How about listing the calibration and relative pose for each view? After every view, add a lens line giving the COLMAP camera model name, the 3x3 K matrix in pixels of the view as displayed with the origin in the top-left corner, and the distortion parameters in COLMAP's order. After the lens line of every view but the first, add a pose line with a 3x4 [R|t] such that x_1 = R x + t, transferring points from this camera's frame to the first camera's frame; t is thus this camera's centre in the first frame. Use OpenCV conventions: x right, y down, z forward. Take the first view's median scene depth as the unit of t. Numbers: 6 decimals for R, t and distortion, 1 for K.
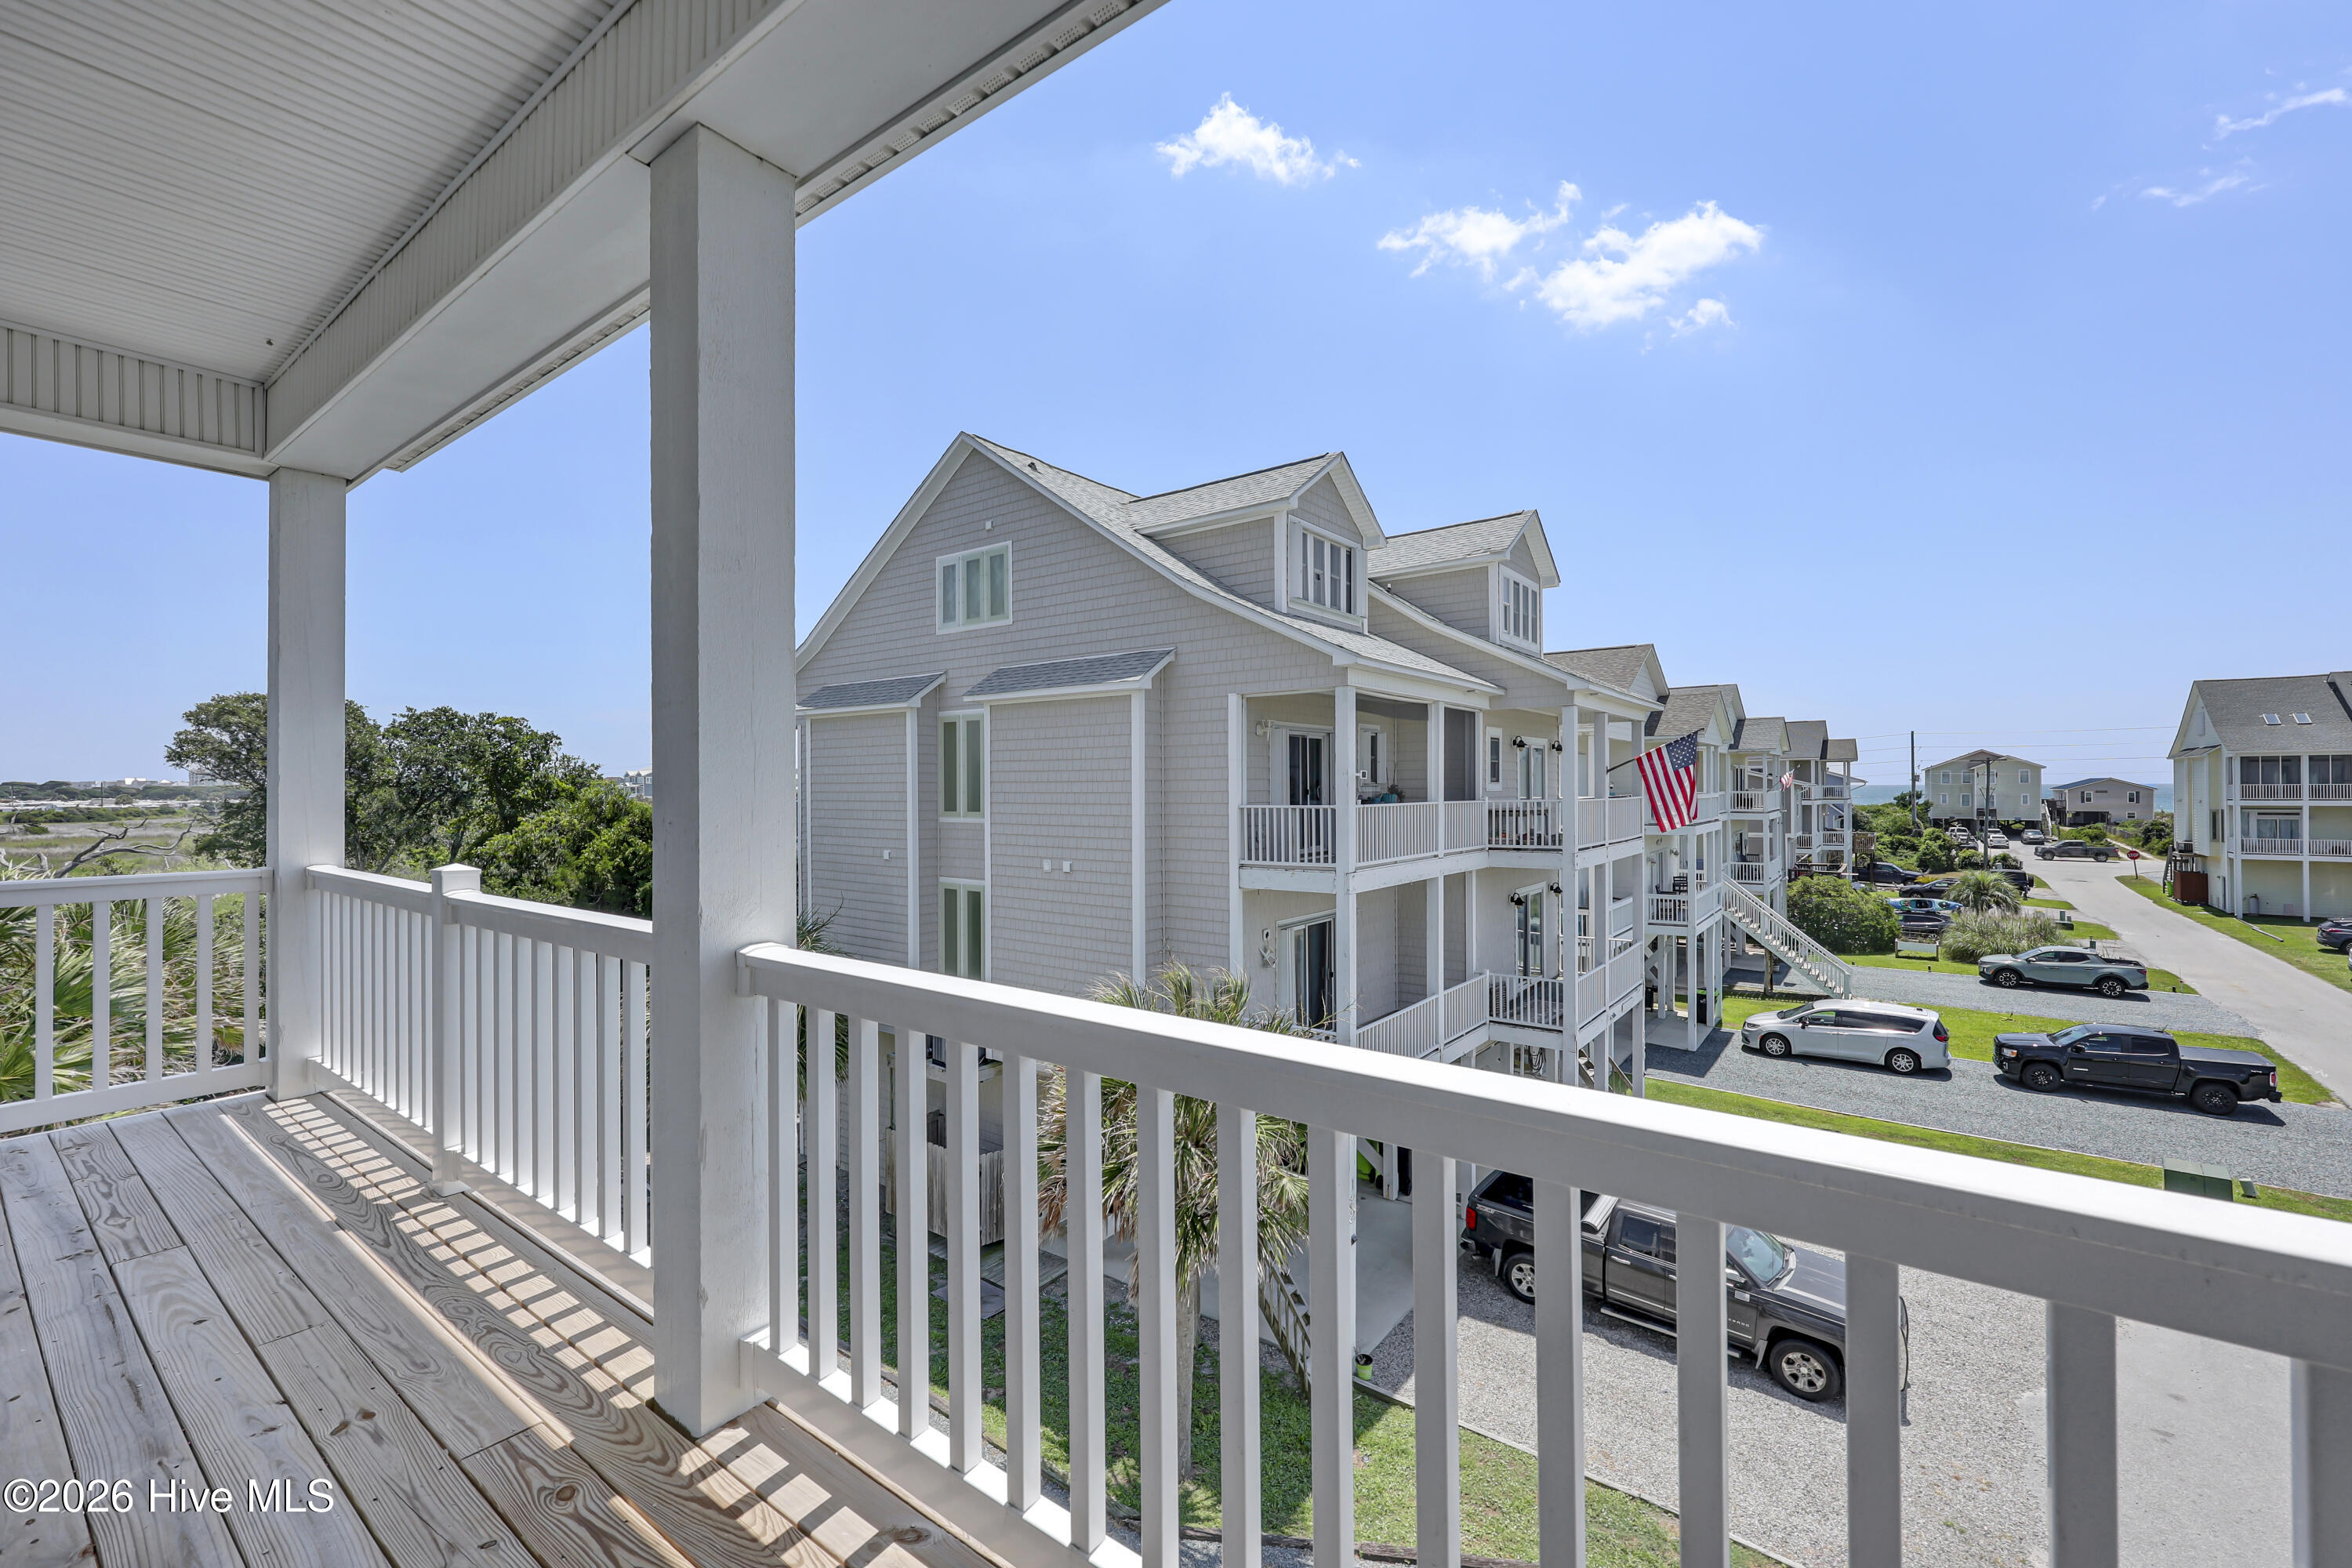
lens RADIAL K [[971.3, 0, 1175.8], [0, 971.3, 785.2], [0, 0, 1]] dist [0.000252, -0.000073]
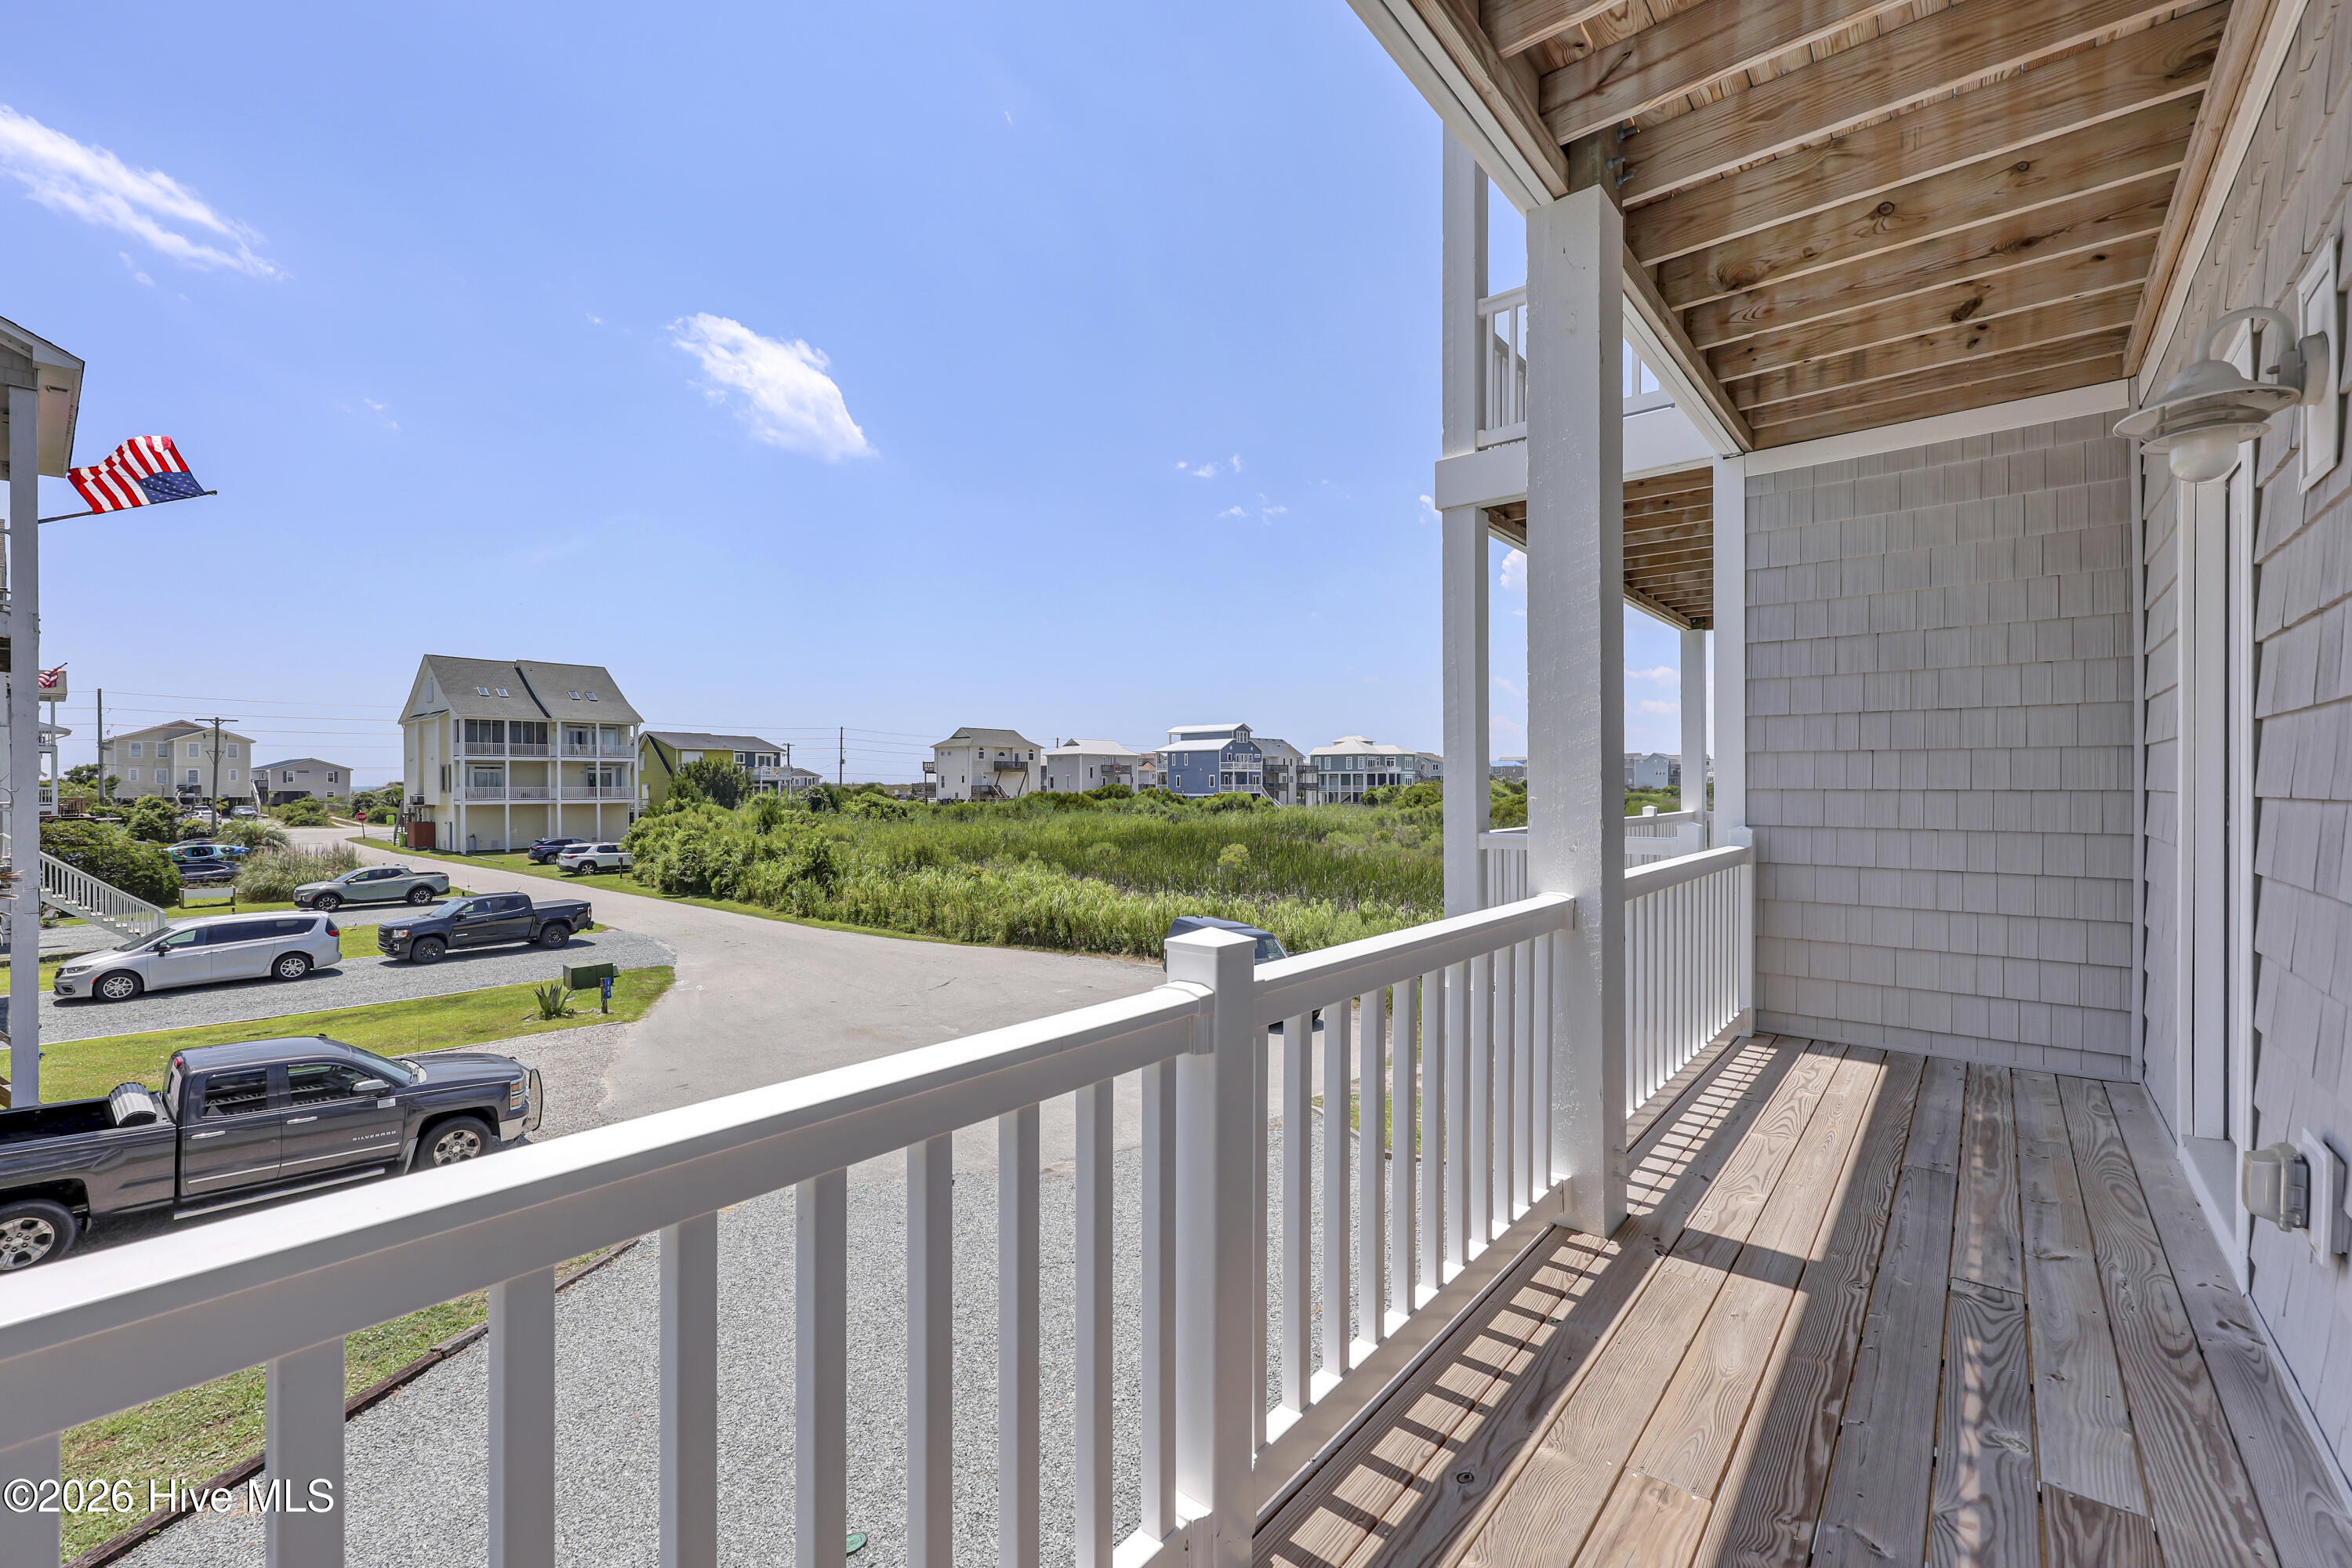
lens RADIAL K [[971.3, 0, 1191.5], [0, 971.3, 781.7], [0, 0, 1]] dist [0.000252, -0.000073]
pose [[0.040455, 0.006598, 0.999160, -0.144052], [0.002357, 0.999975, -0.006699, 0.123110], [-0.999179, 0.002626, 0.040438, 0.116429]]
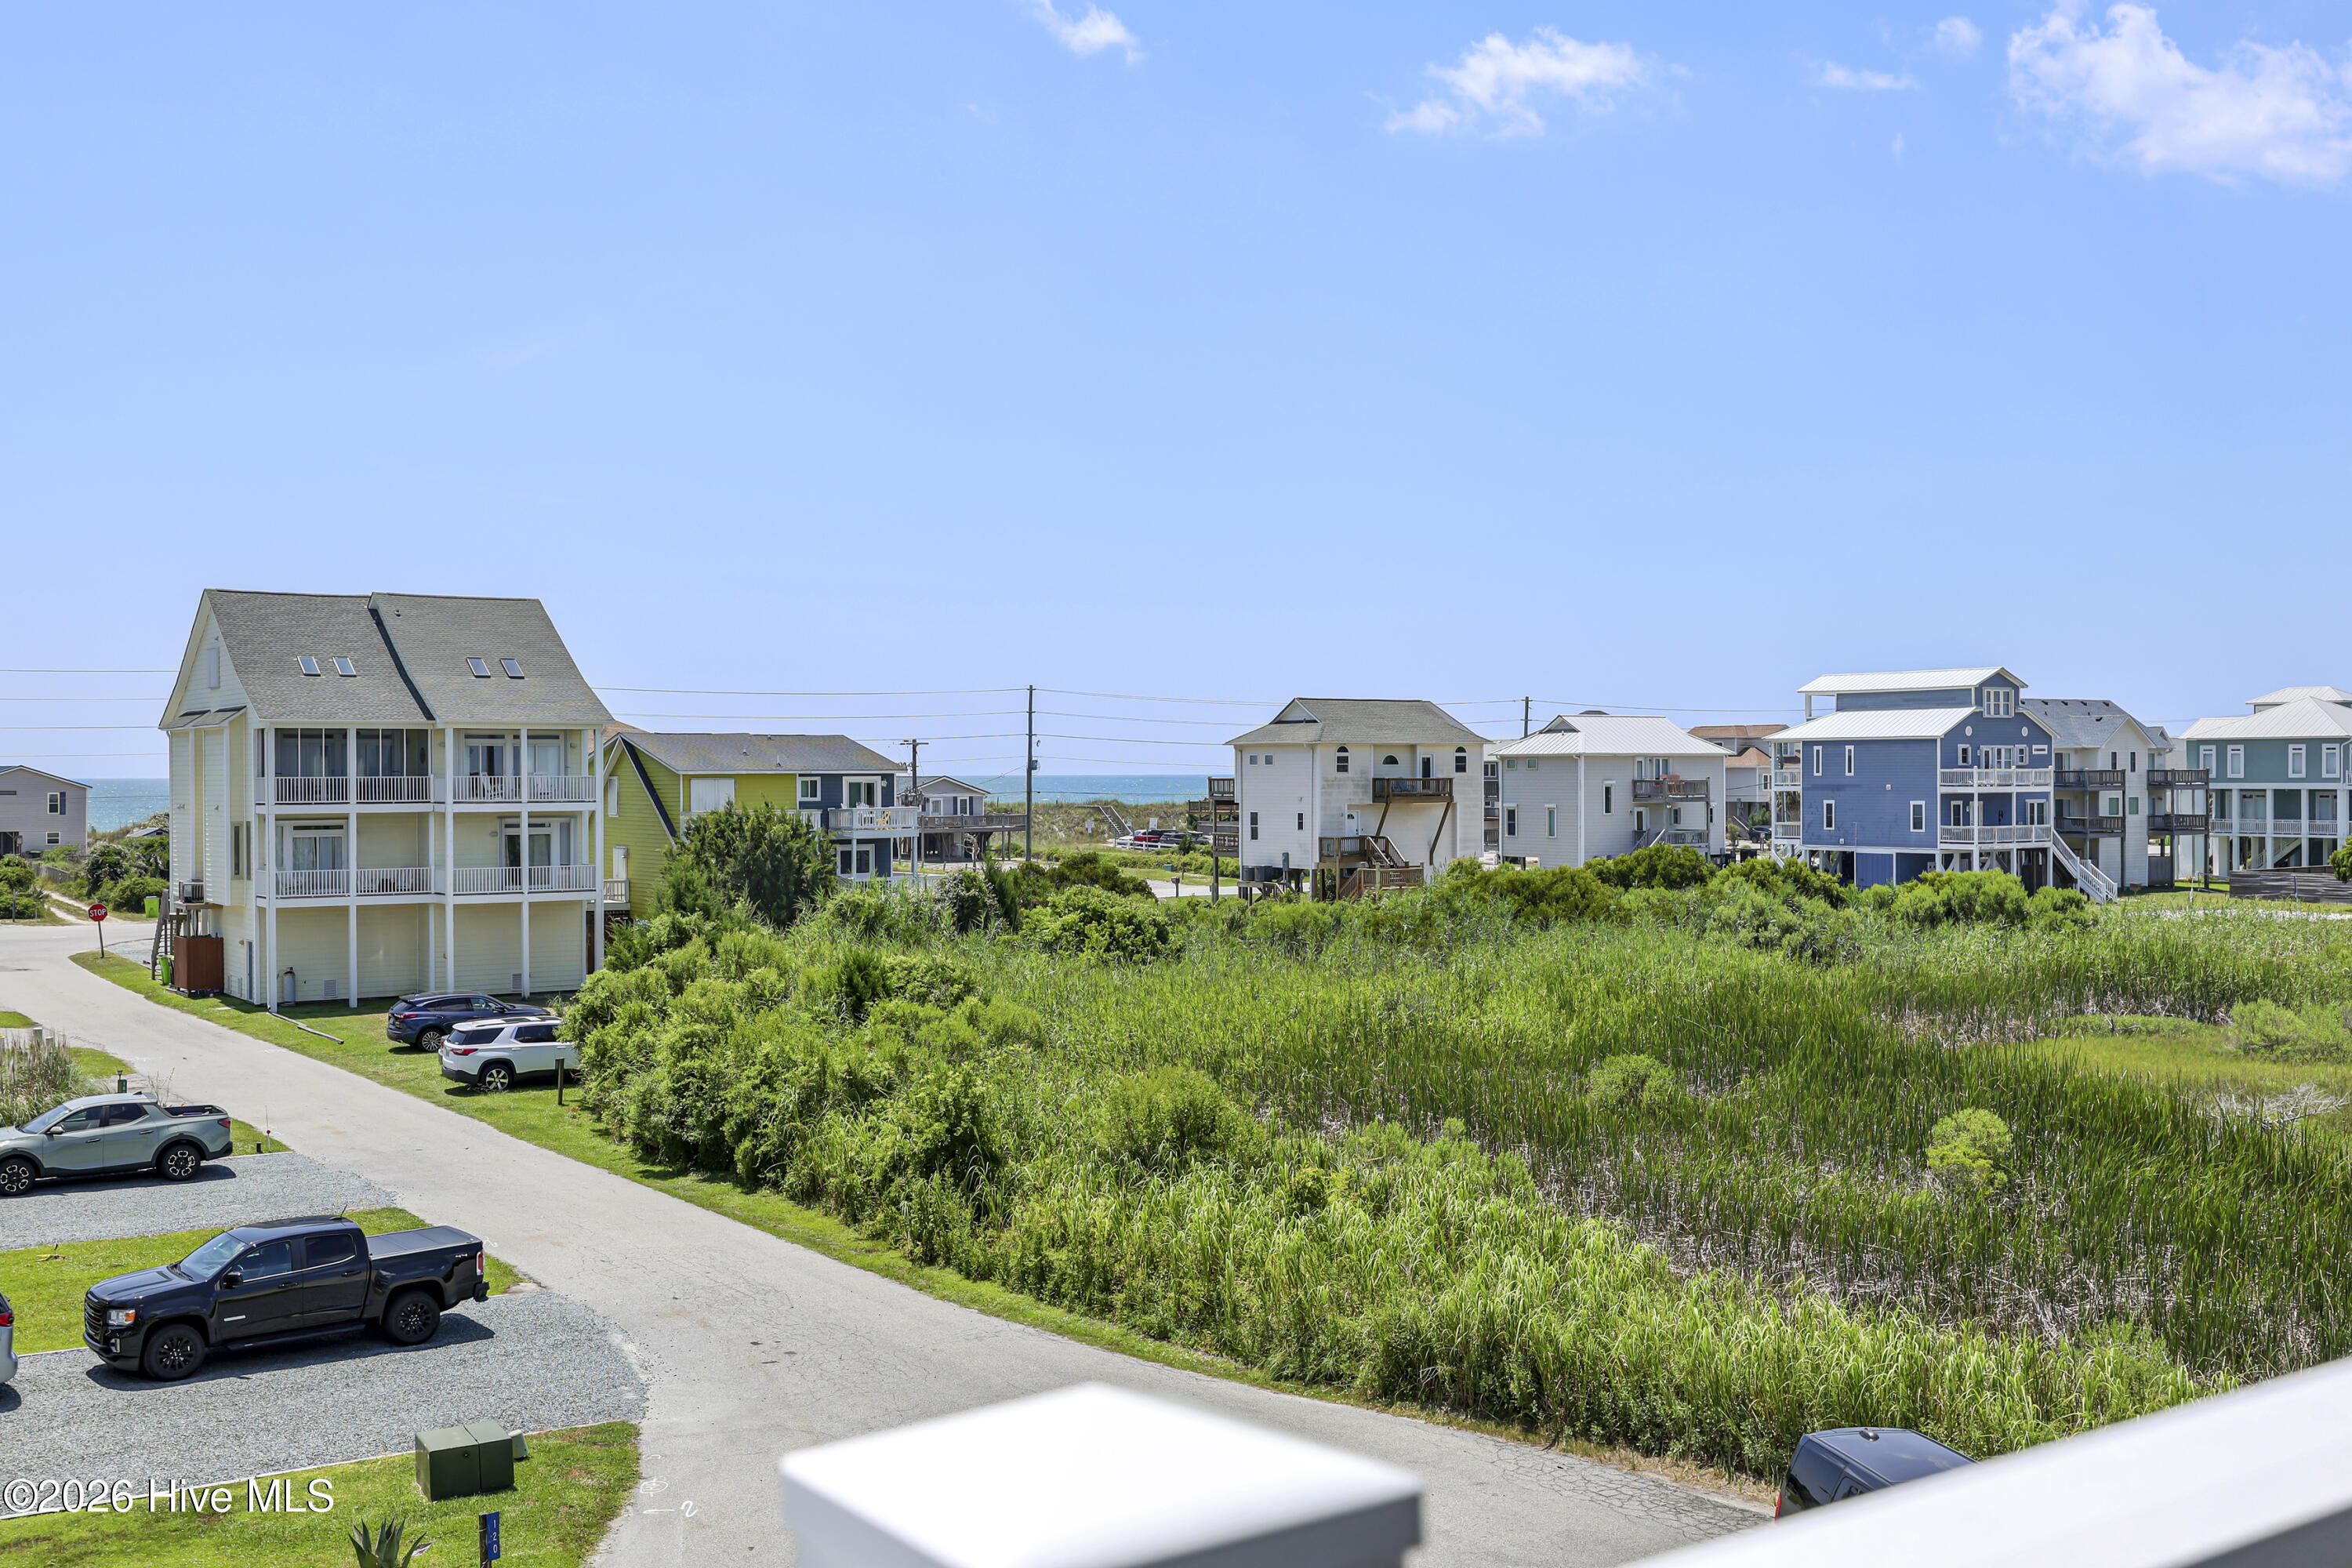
lens RADIAL K [[2351.6, 0, 1217.4], [0, 2351.6, 758.1], [0, 0, 1]] dist [-0.003087, 0.000000]
pose [[0.305088, 0.010047, 0.952271, -0.107245], [0.000132, 0.999944, -0.010592, 0.005610], [-0.952324, 0.003357, 0.305070, 0.110939]]
